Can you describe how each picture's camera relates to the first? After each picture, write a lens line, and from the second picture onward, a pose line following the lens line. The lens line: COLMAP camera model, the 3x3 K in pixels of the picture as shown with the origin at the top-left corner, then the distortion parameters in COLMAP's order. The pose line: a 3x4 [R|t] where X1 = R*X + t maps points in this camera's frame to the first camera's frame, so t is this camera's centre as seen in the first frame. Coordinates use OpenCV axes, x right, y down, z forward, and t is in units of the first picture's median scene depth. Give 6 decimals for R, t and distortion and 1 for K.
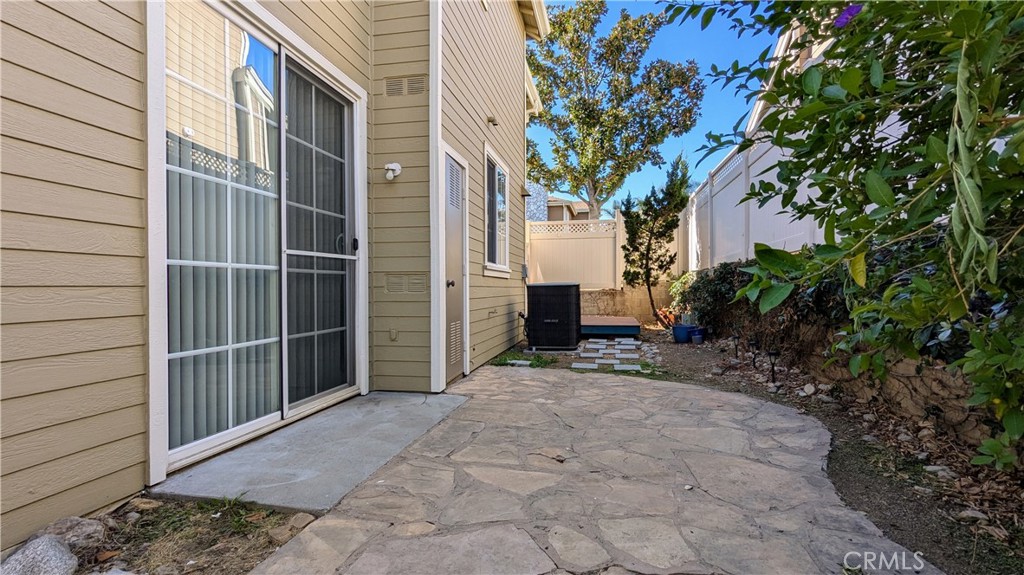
lens RADIAL K [[482.9, 0, 509.5], [0, 482.9, 289.2], [0, 0, 1]] dist [0.000968, -0.000954]
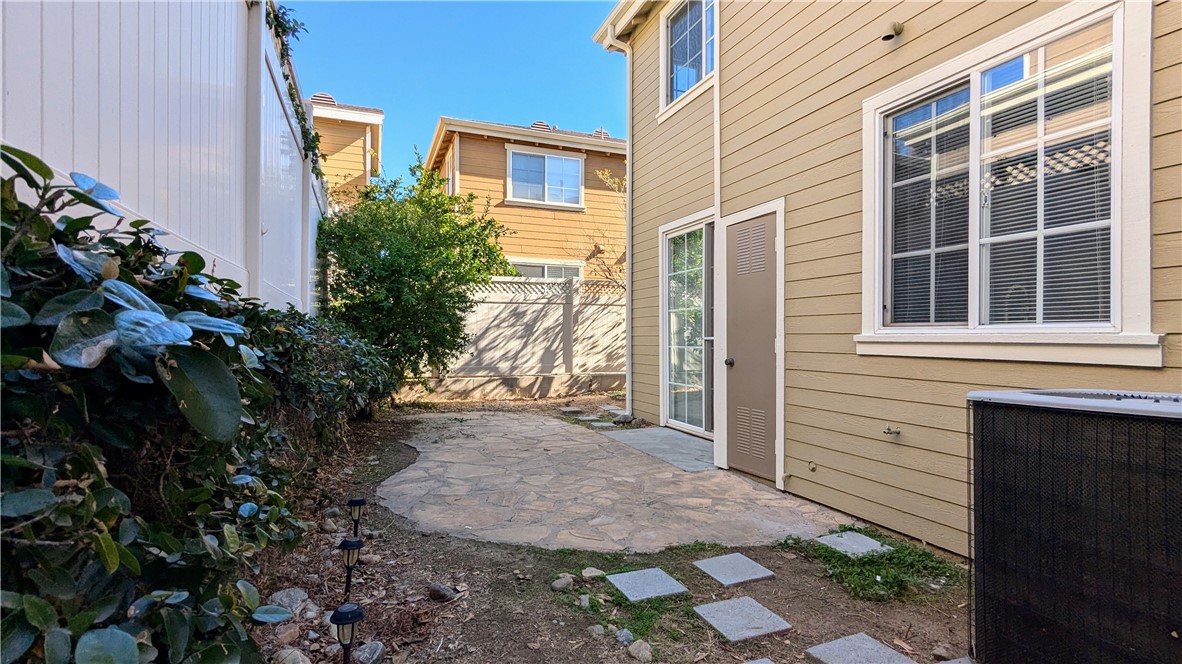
lens RADIAL K [[557.4, 0, 592.0], [0, 557.4, 332.9], [0, 0, 1]] dist [0.000968, -0.000954]
pose [[-0.832454, 0.001335, -0.554093, 0.957750], [0.001603, 0.999999, 0.000000, -0.092460], [0.554092, -0.000888, -0.832455, 2.388211]]
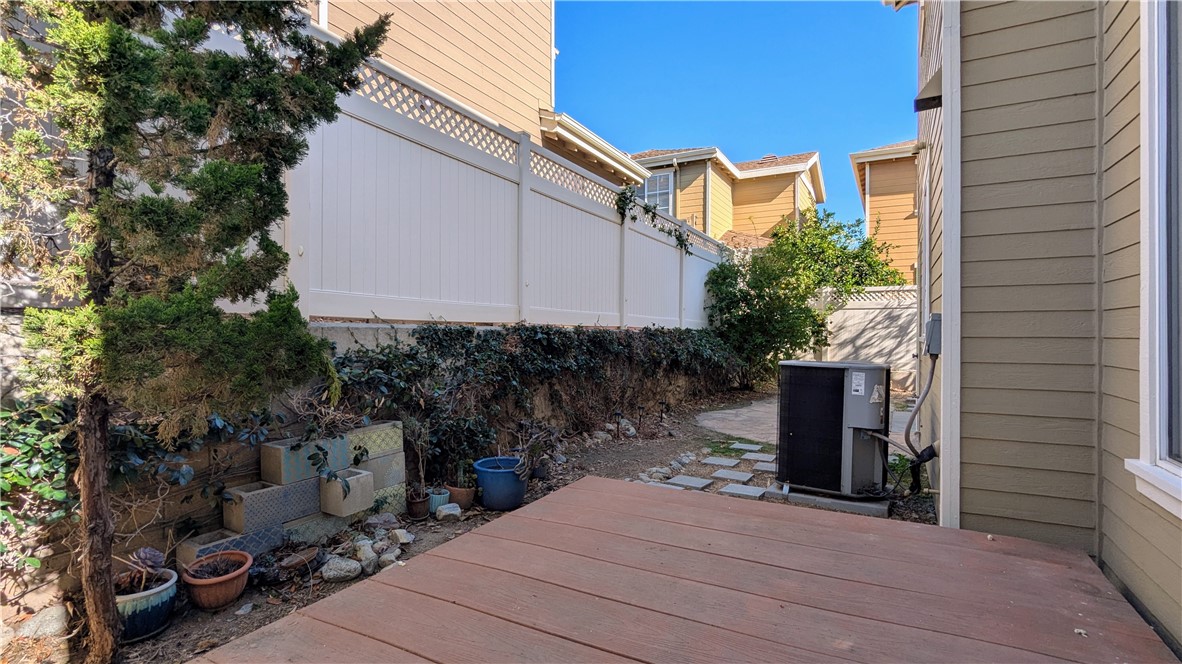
lens RADIAL K [[557.4, 0, 591.3], [0, 557.4, 332.6], [0, 0, 1]] dist [0.000968, -0.000954]
pose [[-0.956960, -0.000659, 0.290219, 0.692022], [-0.001267, 0.999997, -0.001905, -0.091041], [-0.290217, -0.002190, -0.956958, 2.996751]]
